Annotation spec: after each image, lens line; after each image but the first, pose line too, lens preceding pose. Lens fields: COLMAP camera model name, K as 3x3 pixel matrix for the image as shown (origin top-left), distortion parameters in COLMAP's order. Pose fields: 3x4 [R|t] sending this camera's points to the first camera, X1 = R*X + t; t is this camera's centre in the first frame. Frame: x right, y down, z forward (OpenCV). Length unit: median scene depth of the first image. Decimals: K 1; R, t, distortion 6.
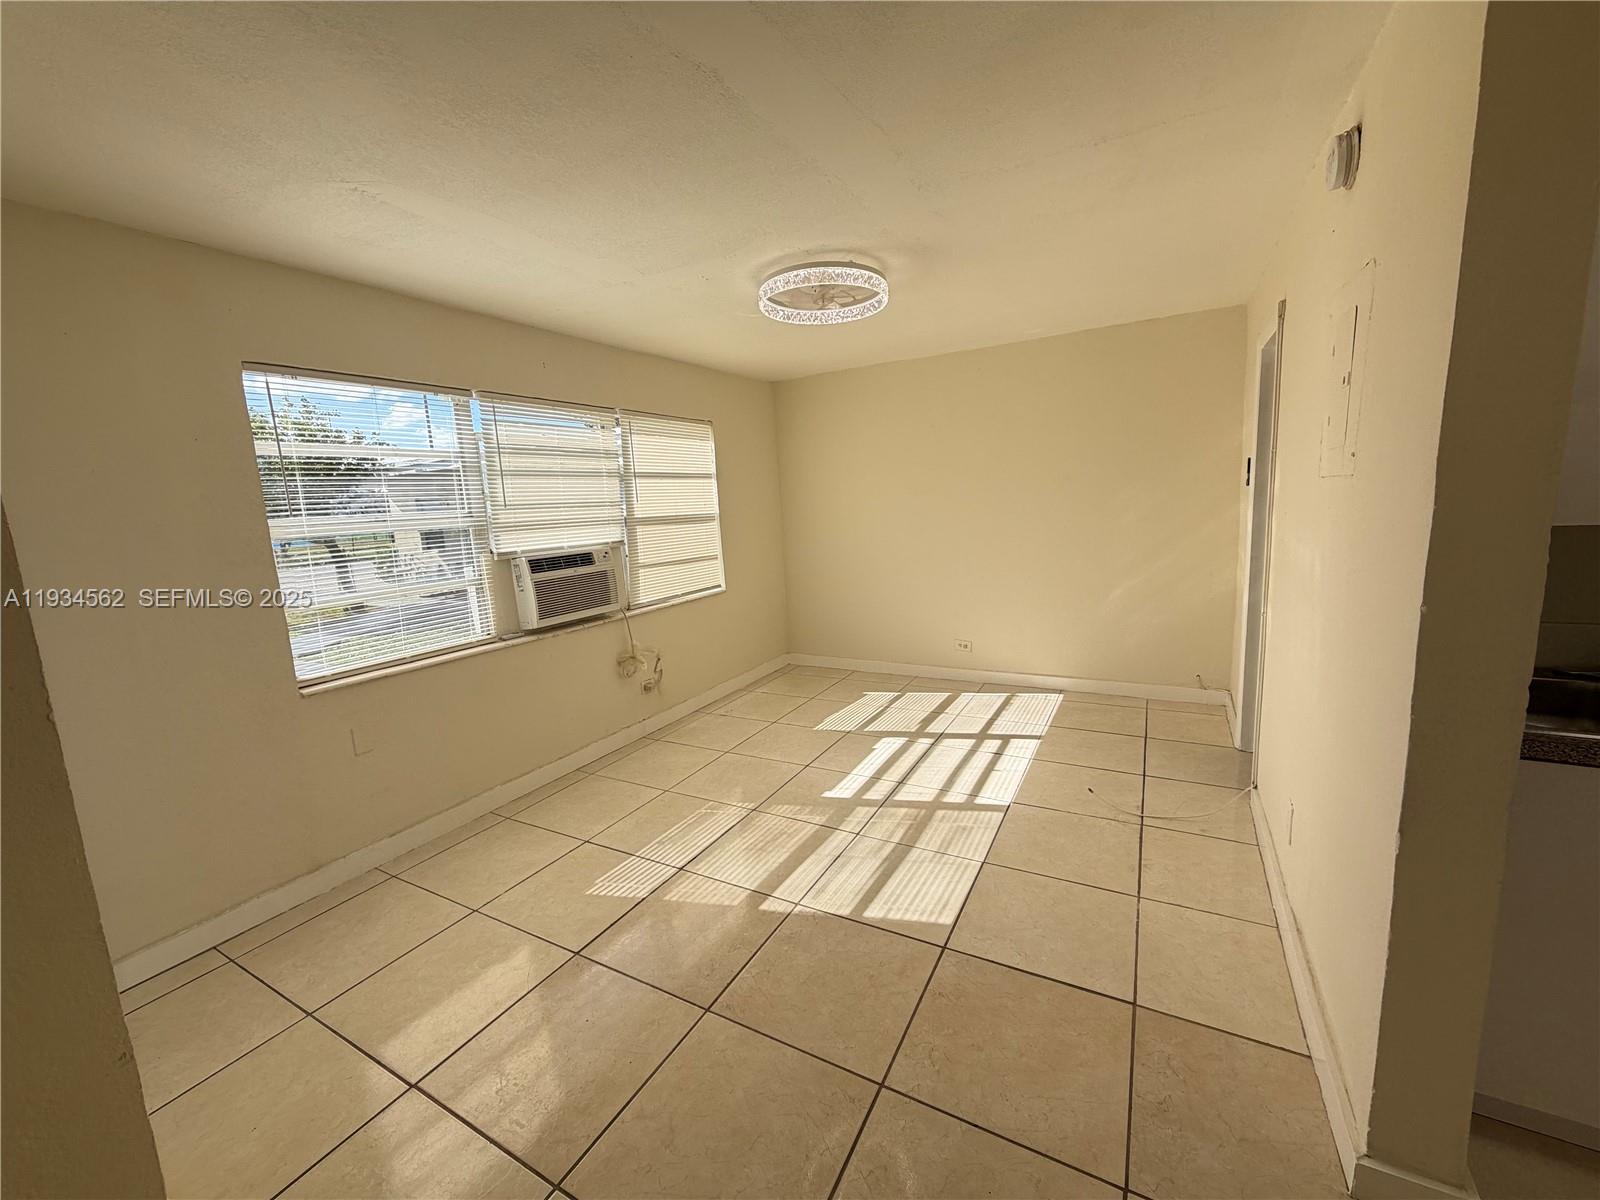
lens RADIAL K [[636.9, 0, 800.6], [0, 636.9, 600.1], [0, 0, 1]] dist [-0.002291, 0.000238]
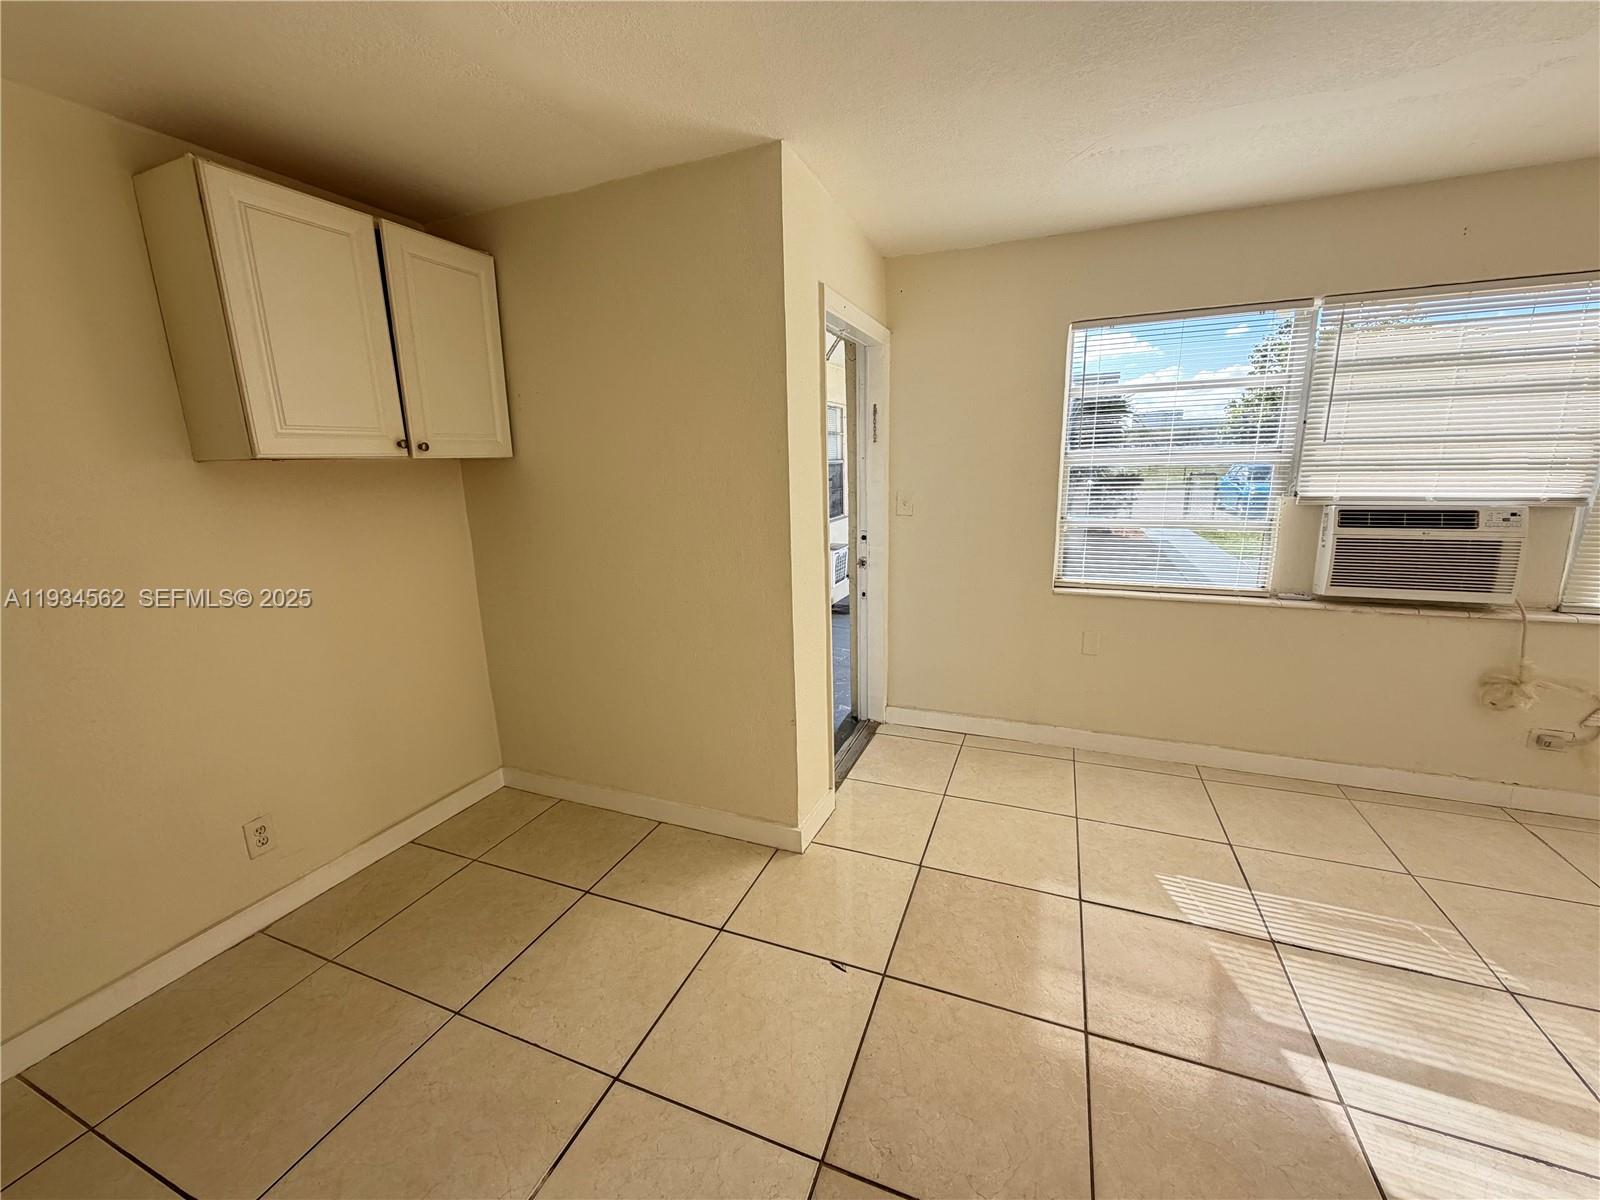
lens RADIAL K [[636.9, 0, 792.0], [0, 636.9, 600.5], [0, 0, 1]] dist [-0.002291, 0.000238]
pose [[0.115041, 0.264414, -0.957523, 0.272320], [-0.133150, 0.959329, 0.248916, -0.058376], [0.984397, 0.098859, 0.145568, 0.216453]]
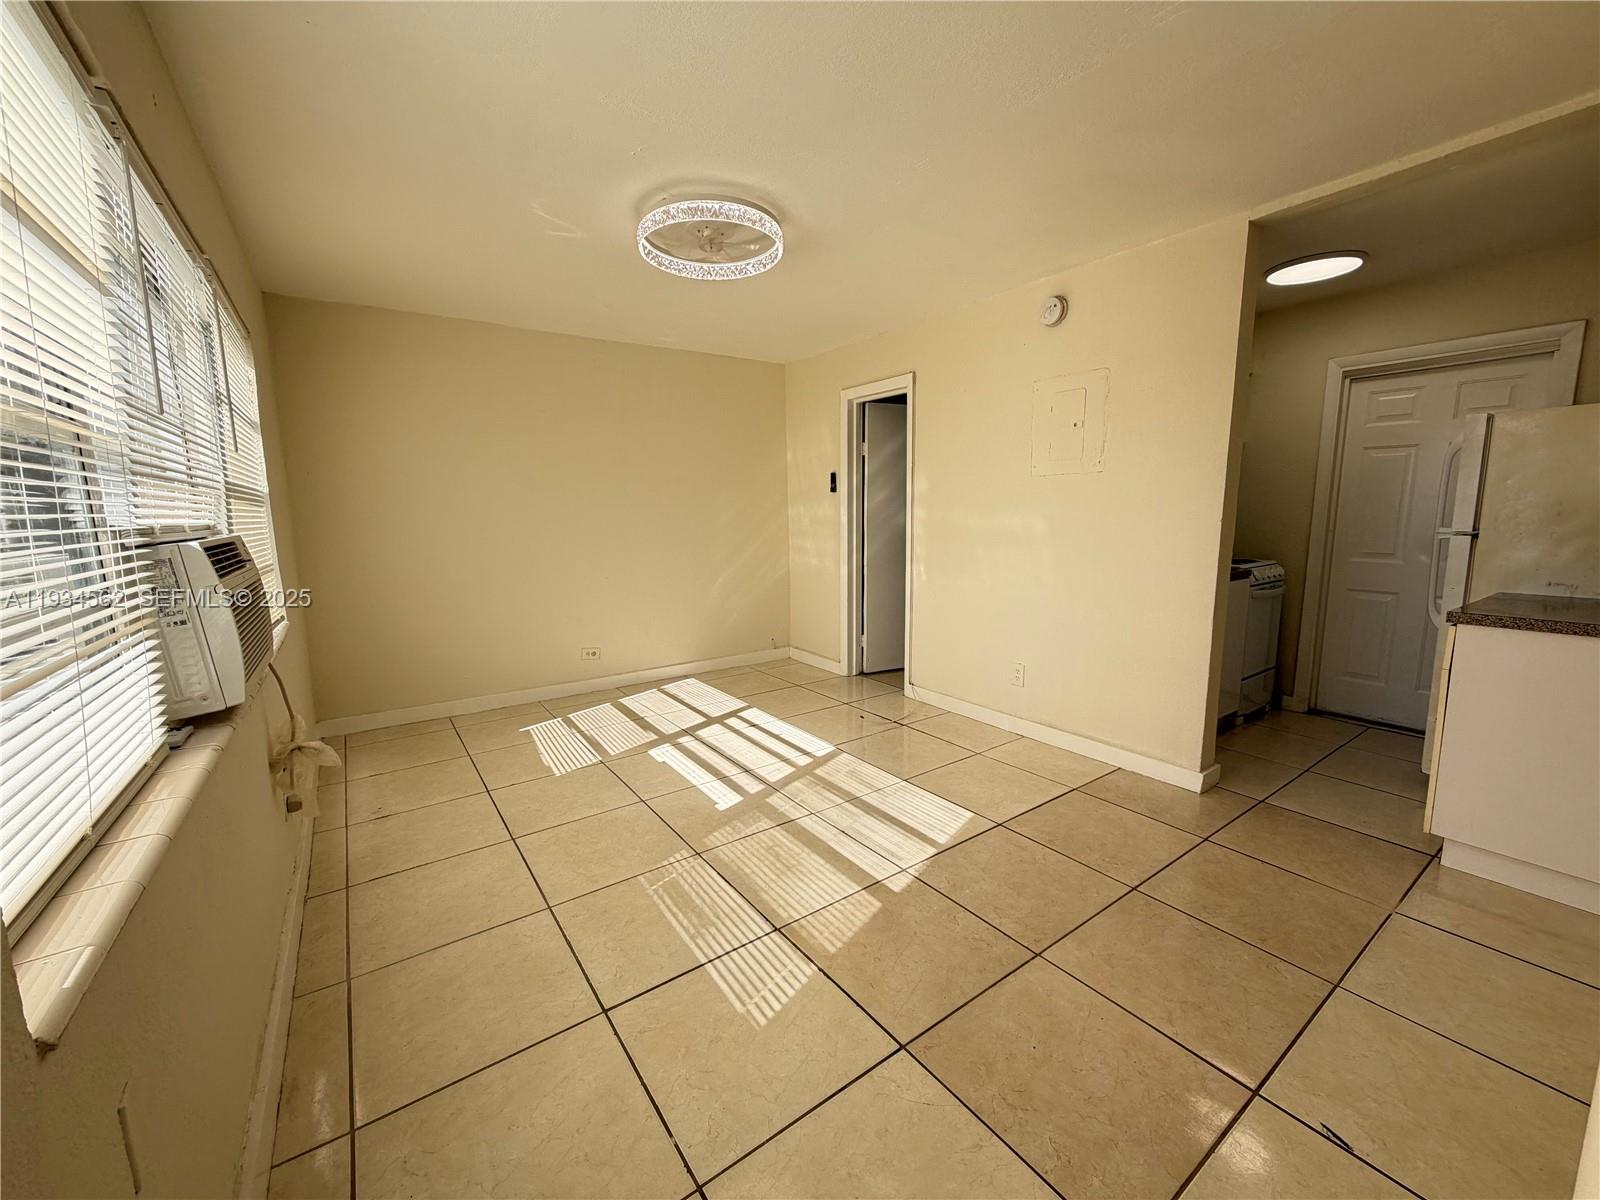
lens RADIAL K [[636.9, 0, 794.8], [0, 636.9, 600.6], [0, 0, 1]] dist [-0.002291, 0.000238]
pose [[0.435823, -0.084903, 0.896019, -0.617848], [0.132988, 0.990688, 0.029188, 0.011185], [-0.890153, 0.106439, 0.443056, 0.452922]]
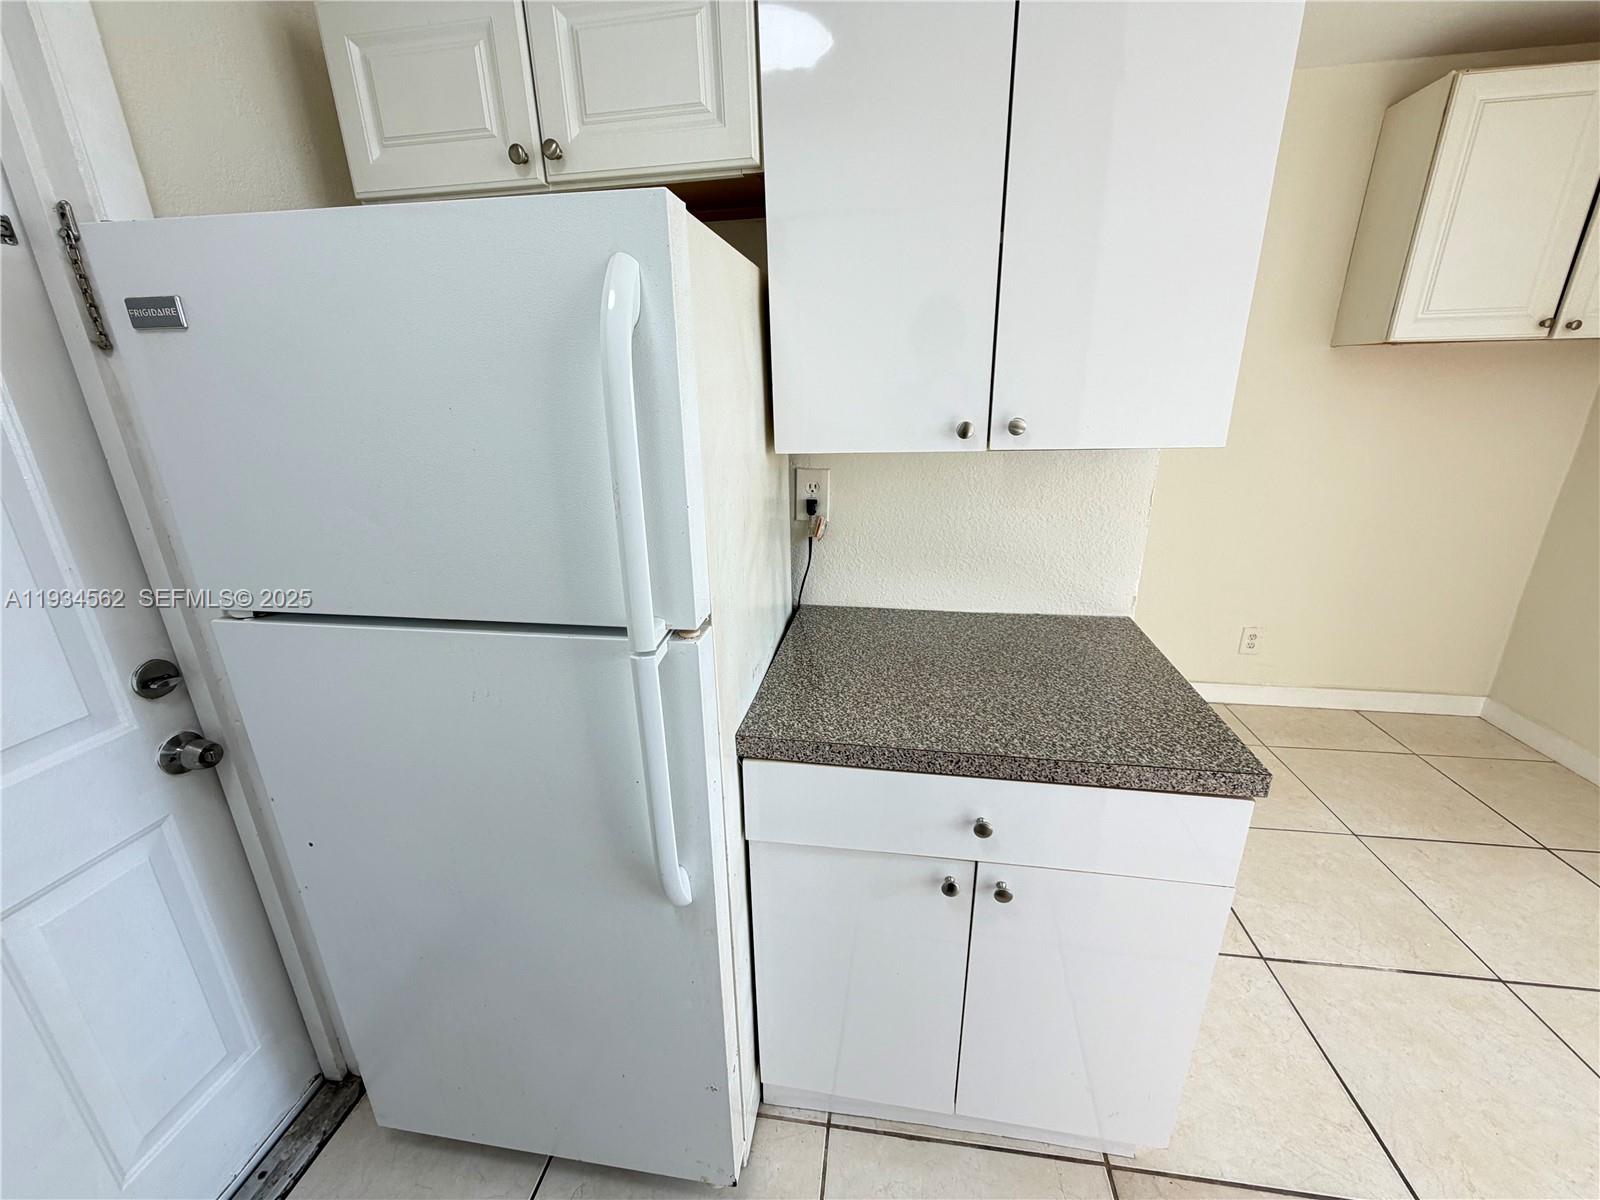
lens RADIAL K [[636.9, 0, 795.2], [0, 636.9, 599.7], [0, 0, 1]] dist [-0.002291, 0.000238]
pose [[-0.934192, 0.186976, -0.303849, 0.471916], [0.021222, 0.879283, 0.475826, -0.068863], [0.356138, 0.438065, -0.825388, 0.267719]]
